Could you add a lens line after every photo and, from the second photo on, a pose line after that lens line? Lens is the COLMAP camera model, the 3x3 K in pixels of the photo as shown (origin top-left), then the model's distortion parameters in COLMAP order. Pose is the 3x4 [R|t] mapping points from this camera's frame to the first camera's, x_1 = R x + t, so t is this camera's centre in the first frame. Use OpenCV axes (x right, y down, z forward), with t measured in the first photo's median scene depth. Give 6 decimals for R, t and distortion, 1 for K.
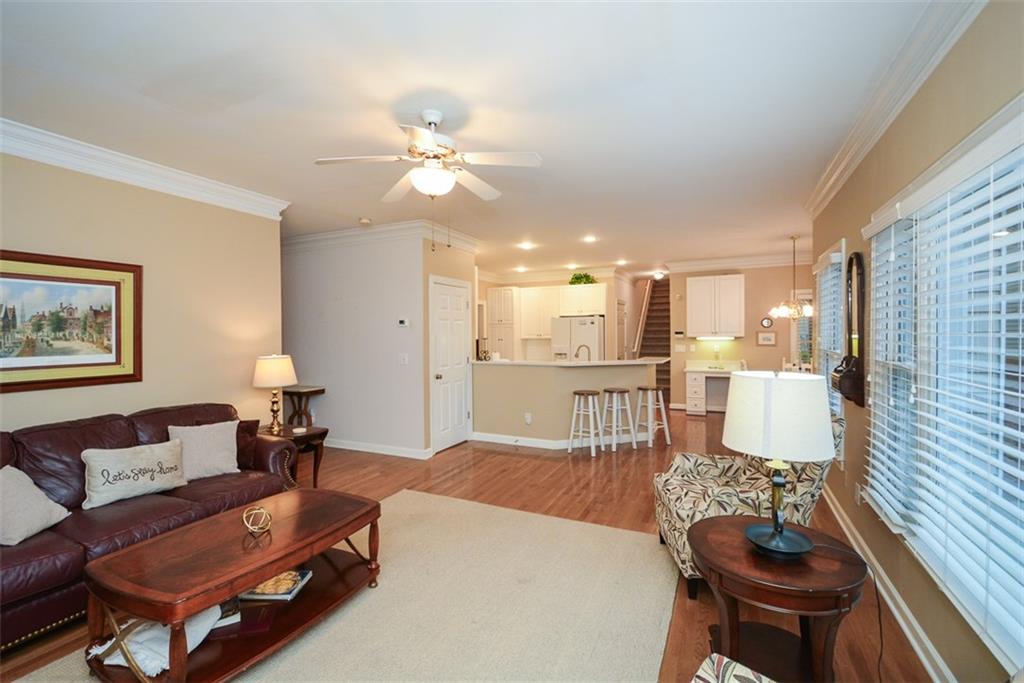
lens RADIAL K [[445.2, 0, 512.0], [0, 445.2, 341.5], [0, 0, 1]] dist [-0.000345, -0.000328]
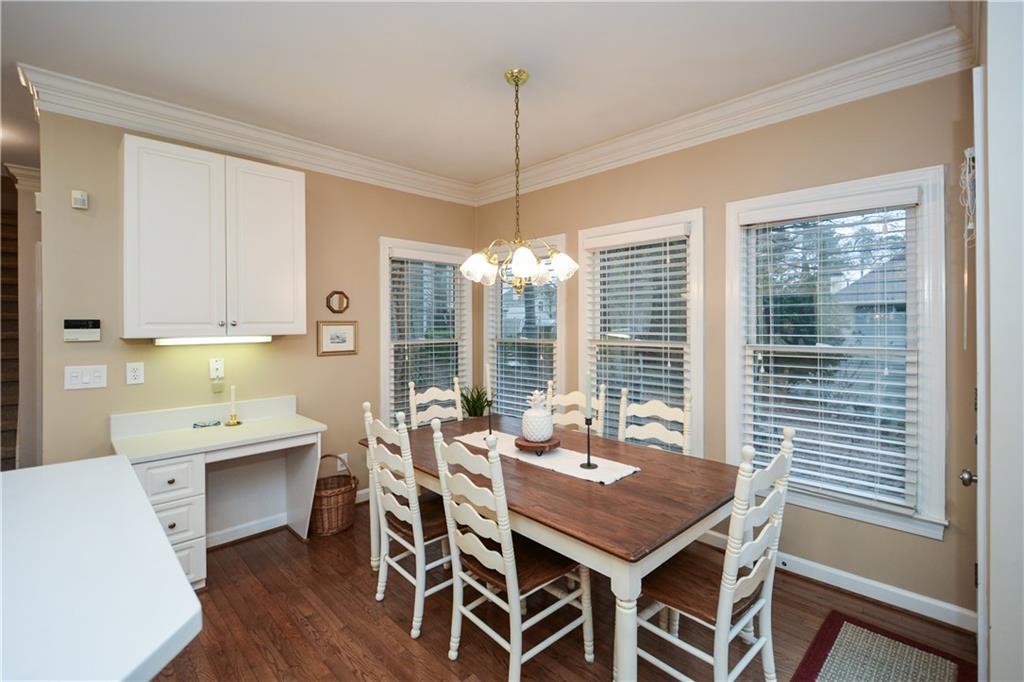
lens RADIAL K [[460.4, 0, 509.2], [0, 460.4, 324.8], [0, 0, 1]] dist [0.001561, 0.000205]
pose [[0.332276, 0.005802, 0.943164, 0.264943], [0.018172, 0.999756, -0.012552, -0.014461], [-0.943007, 0.021310, 0.332090, 0.917640]]
